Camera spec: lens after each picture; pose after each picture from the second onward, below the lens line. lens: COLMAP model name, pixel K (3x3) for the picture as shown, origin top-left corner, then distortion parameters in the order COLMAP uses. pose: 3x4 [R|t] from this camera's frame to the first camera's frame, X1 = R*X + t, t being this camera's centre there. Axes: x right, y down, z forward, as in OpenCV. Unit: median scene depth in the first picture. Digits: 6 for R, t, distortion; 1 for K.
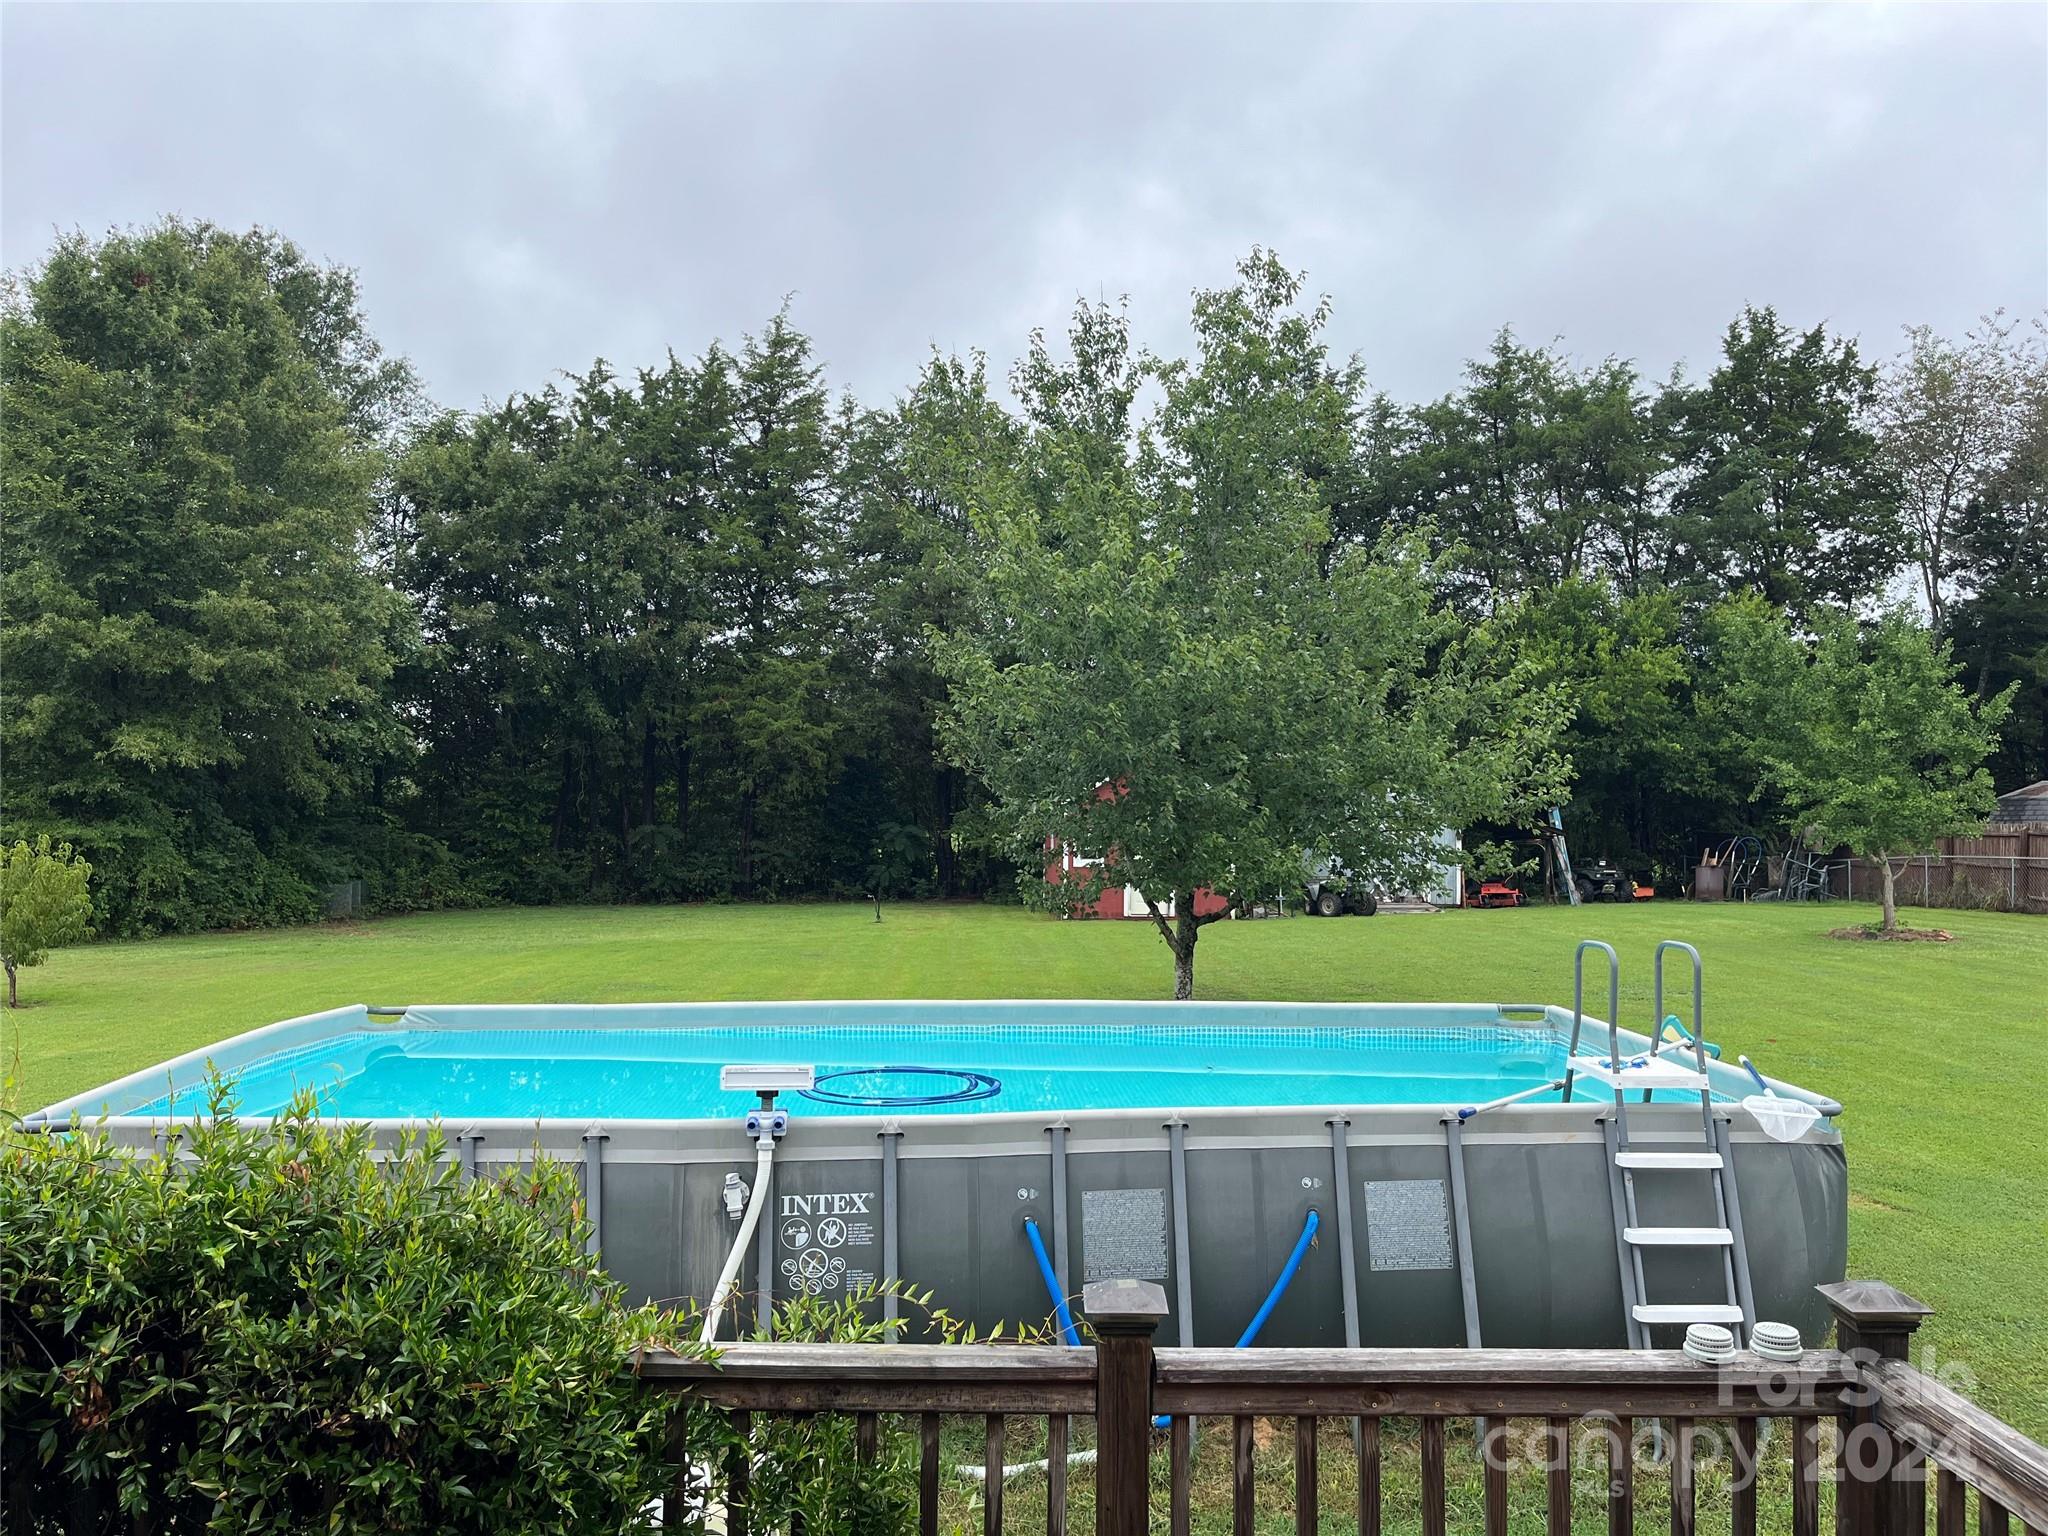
lens RADIAL K [[1506.7, 0, 1000.4], [0, 1506.7, 739.9], [0, 0, 1]] dist [0.059372, -0.055757]
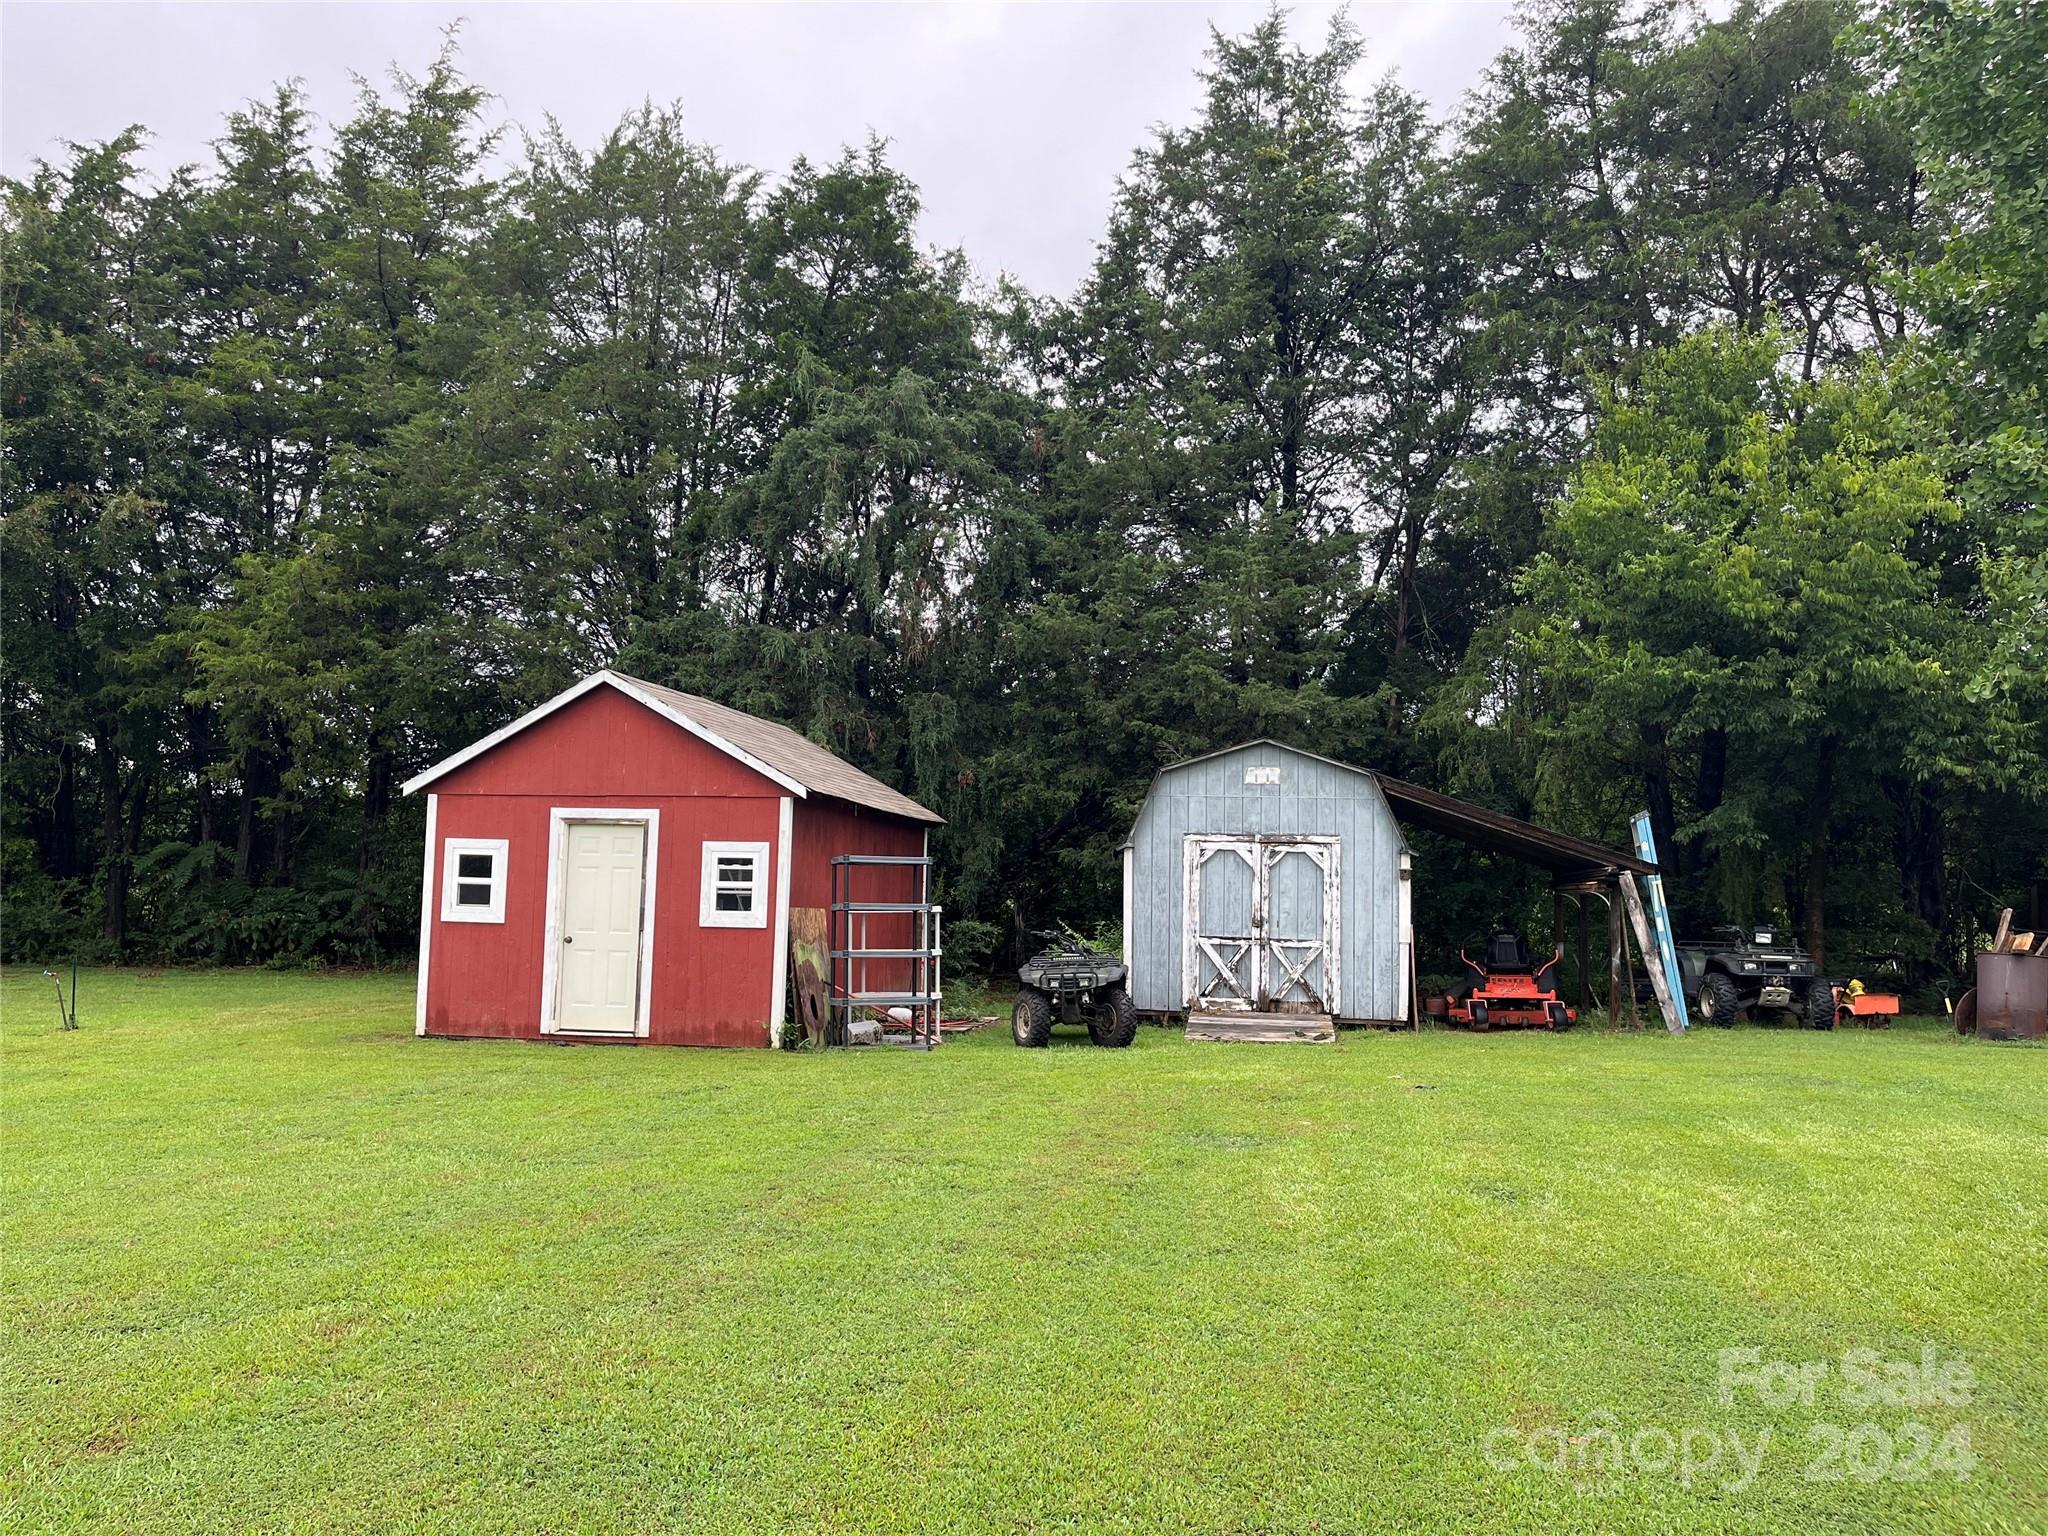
lens RADIAL K [[1506.7, 0, 1000.4], [0, 1506.7, 739.9], [0, 0, 1]] dist [0.059372, -0.055757]
pose [[0.977793, -0.003051, -0.209552, 0.236686], [-0.004285, 0.999394, -0.034547, 0.034232], [0.209530, 0.034678, 0.977187, 0.446394]]
